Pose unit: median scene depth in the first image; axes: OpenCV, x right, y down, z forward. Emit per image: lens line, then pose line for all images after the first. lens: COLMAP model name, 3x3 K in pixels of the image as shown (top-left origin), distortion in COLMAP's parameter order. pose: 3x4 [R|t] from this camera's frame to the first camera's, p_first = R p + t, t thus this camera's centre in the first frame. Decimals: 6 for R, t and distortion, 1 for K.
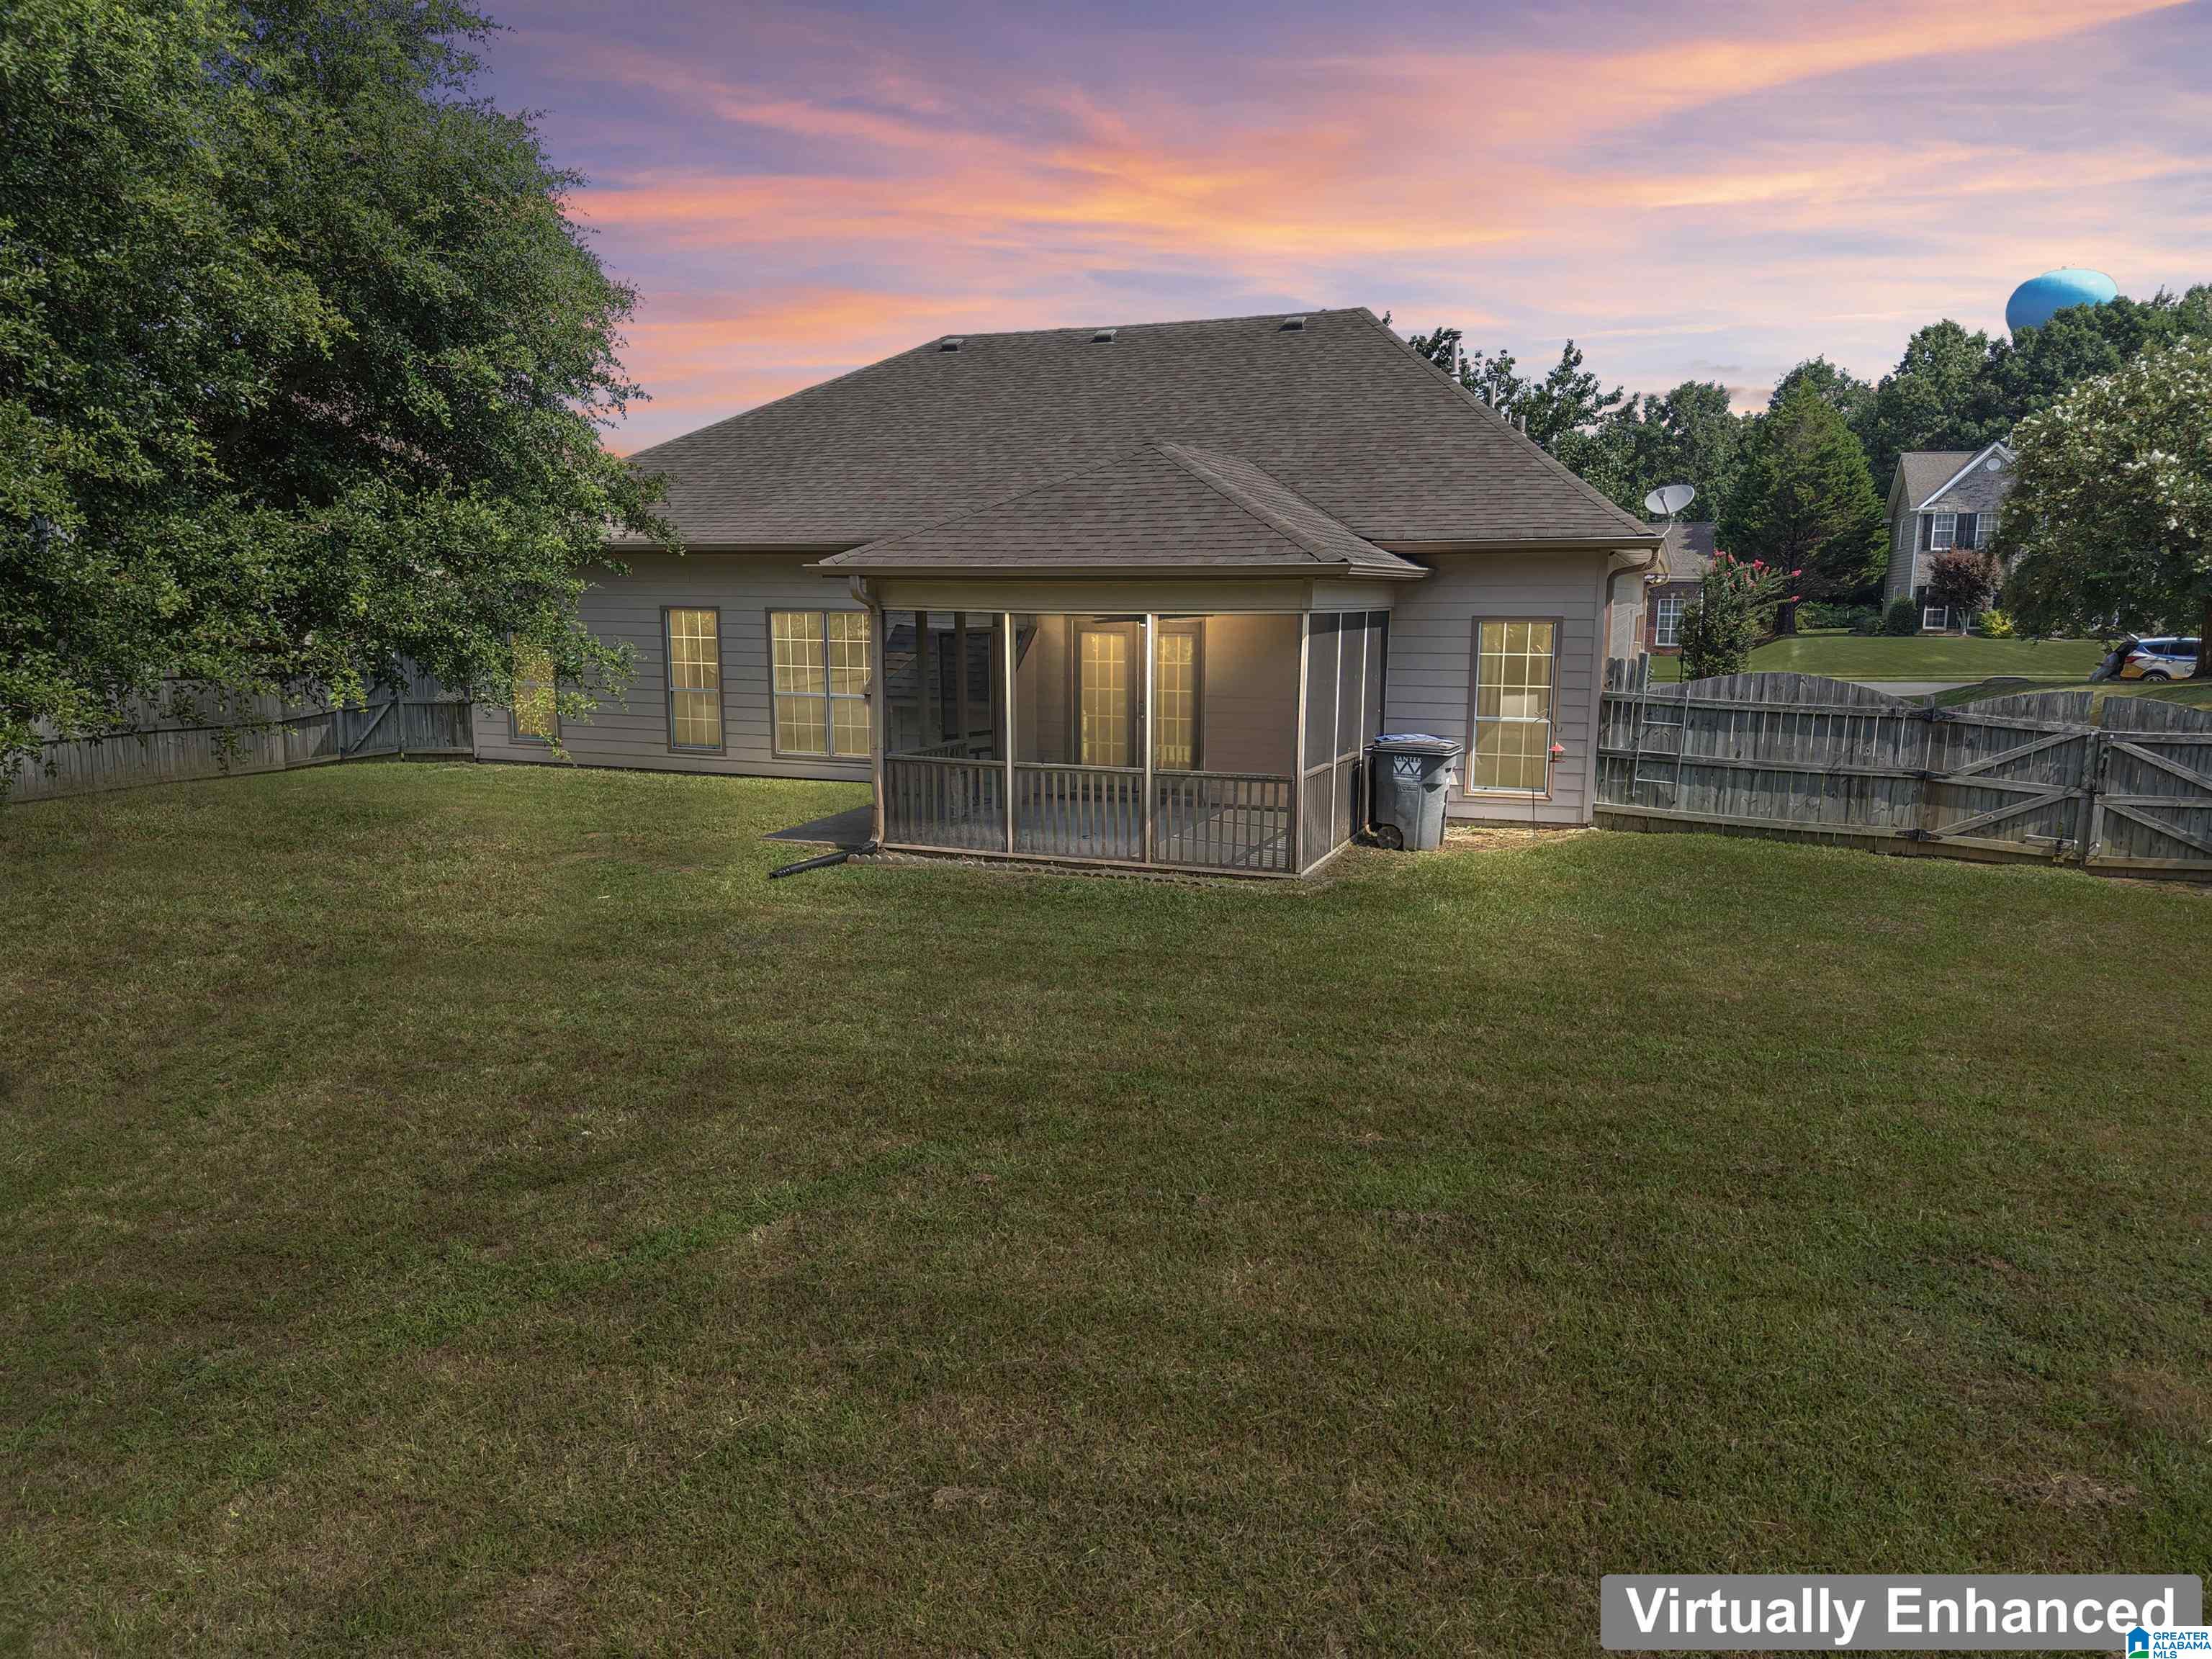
lens RADIAL K [[1469.2, 0, 1106.0], [0, 1469.2, 829.5], [0, 0, 1]] dist [0.034472, -0.036097]
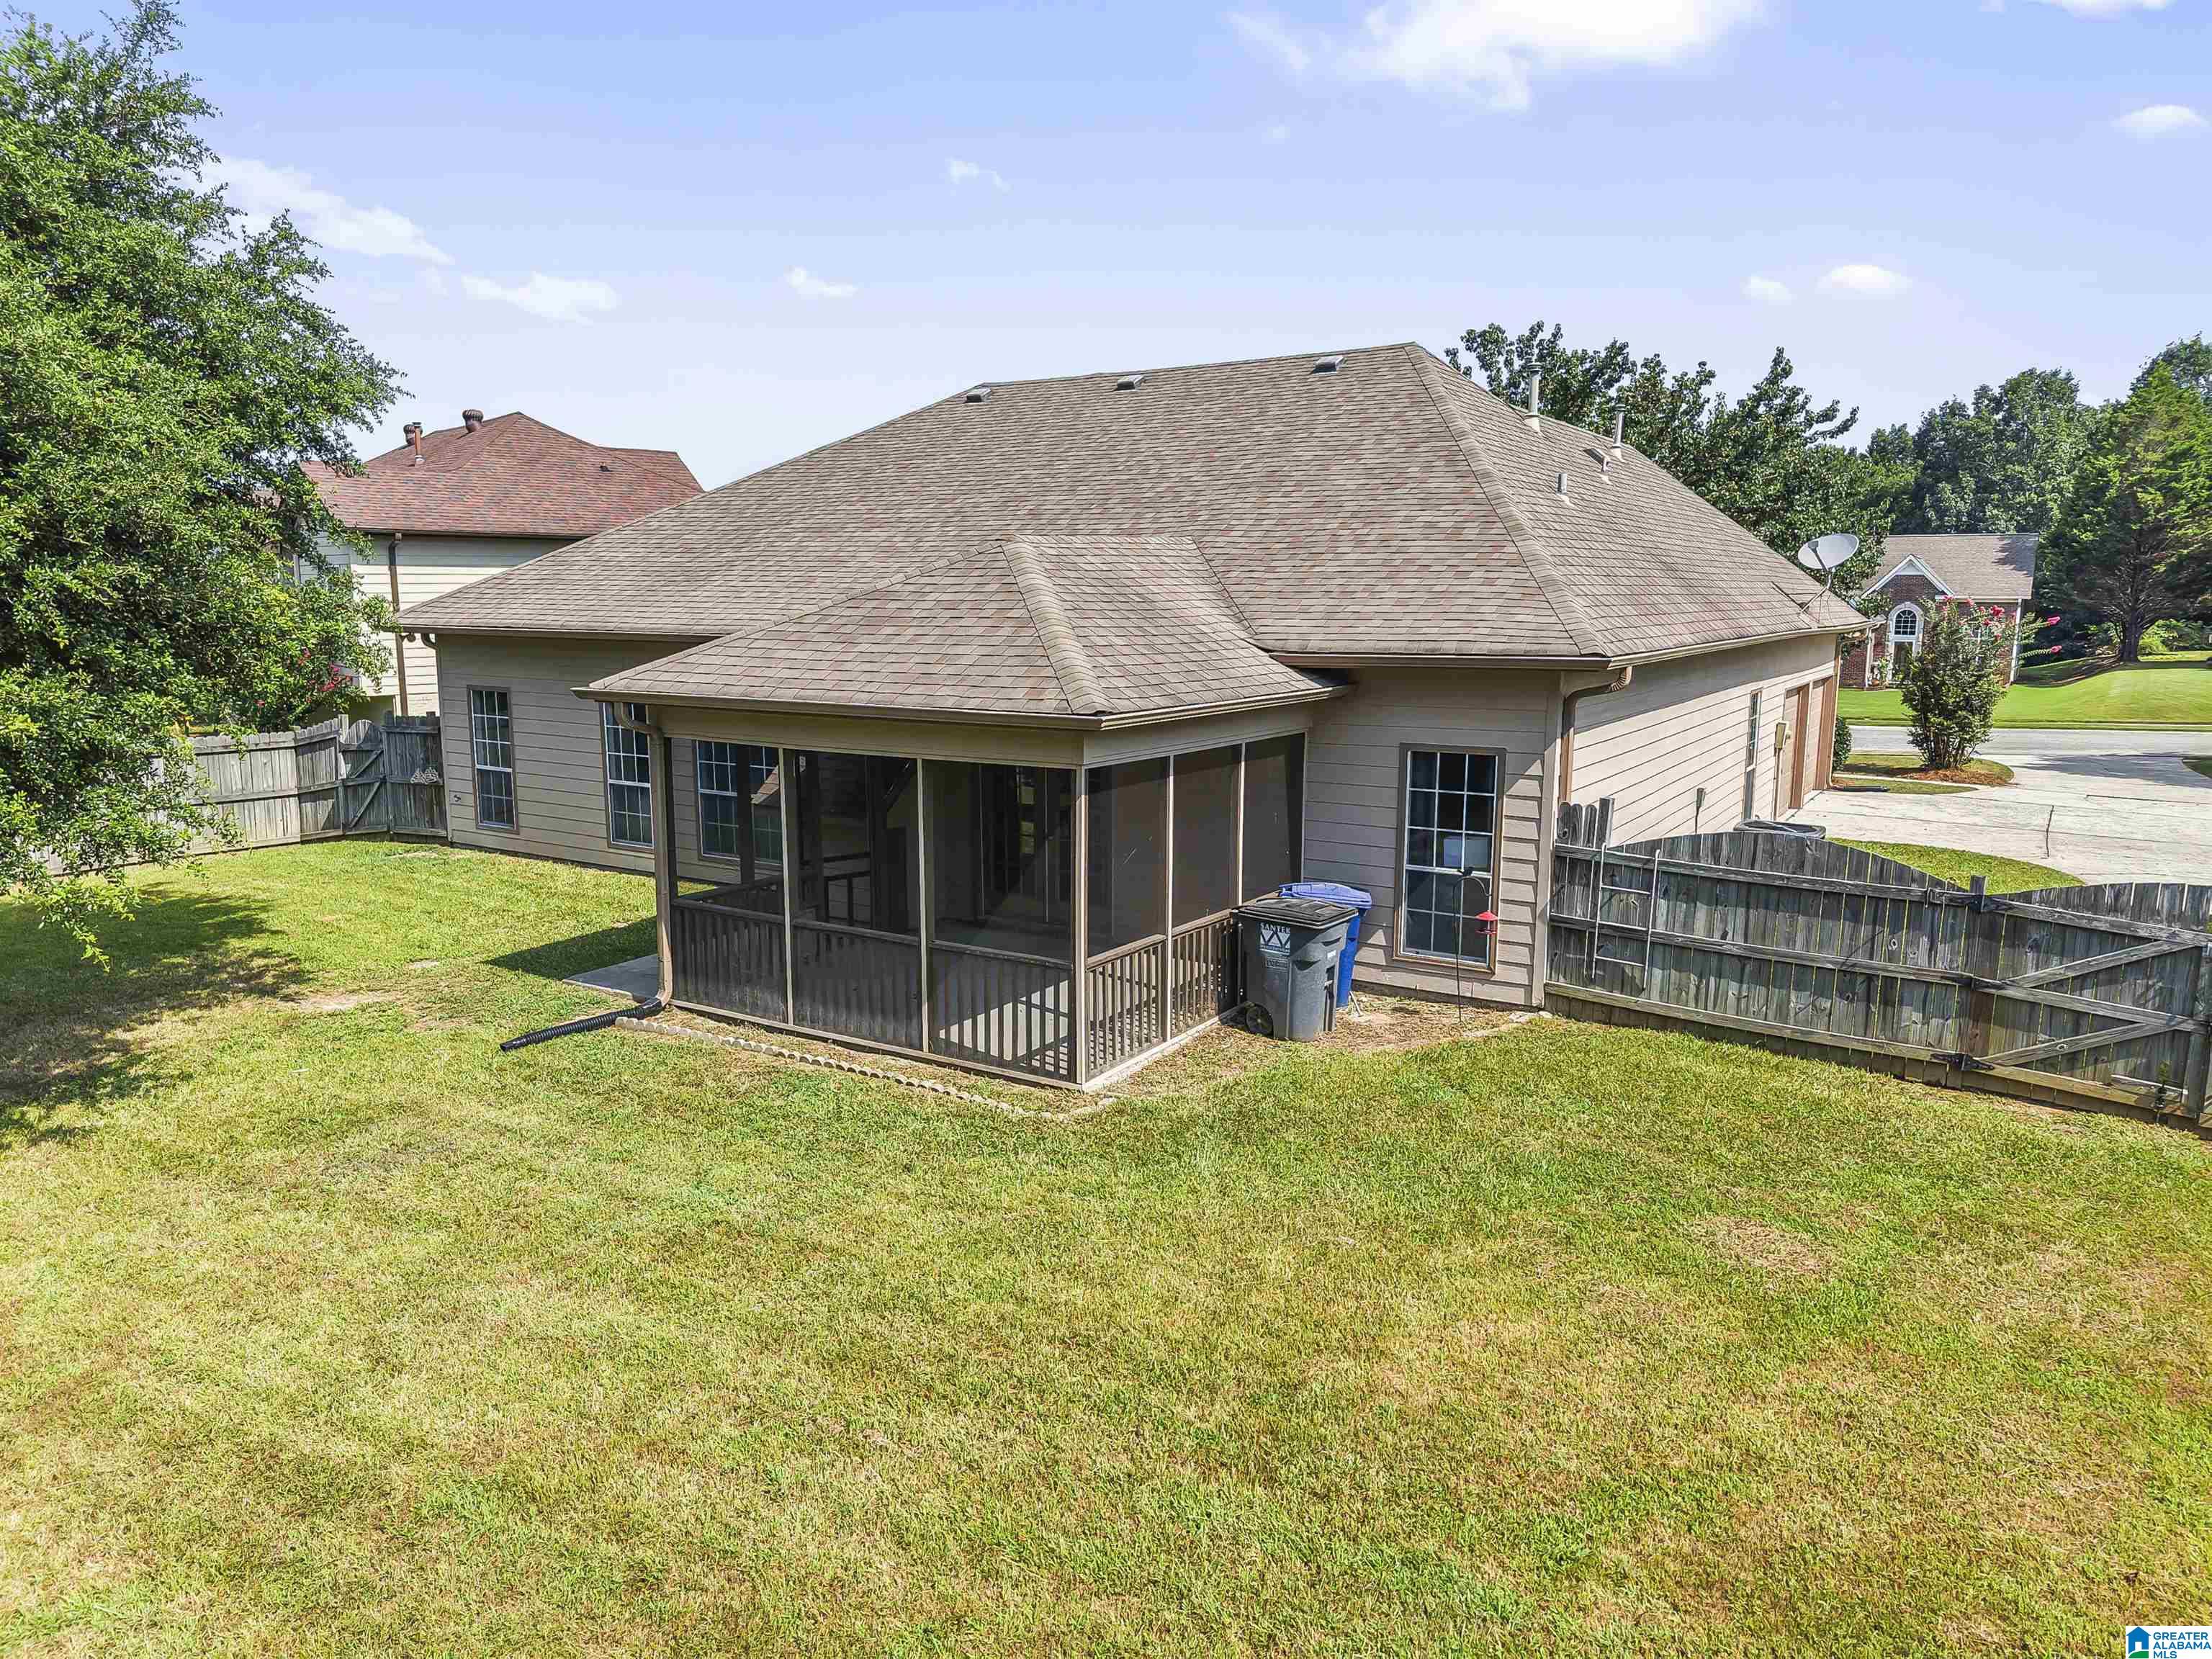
lens RADIAL K [[1469.2, 0, 1106.0], [0, 1469.2, 829.5], [0, 0, 1]] dist [0.034472, -0.036097]
pose [[0.980078, 0.028804, -0.196513, 0.257794], [-0.029036, 0.999577, 0.001698, -0.096310], [0.196478, 0.004042, 0.980500, 0.178815]]
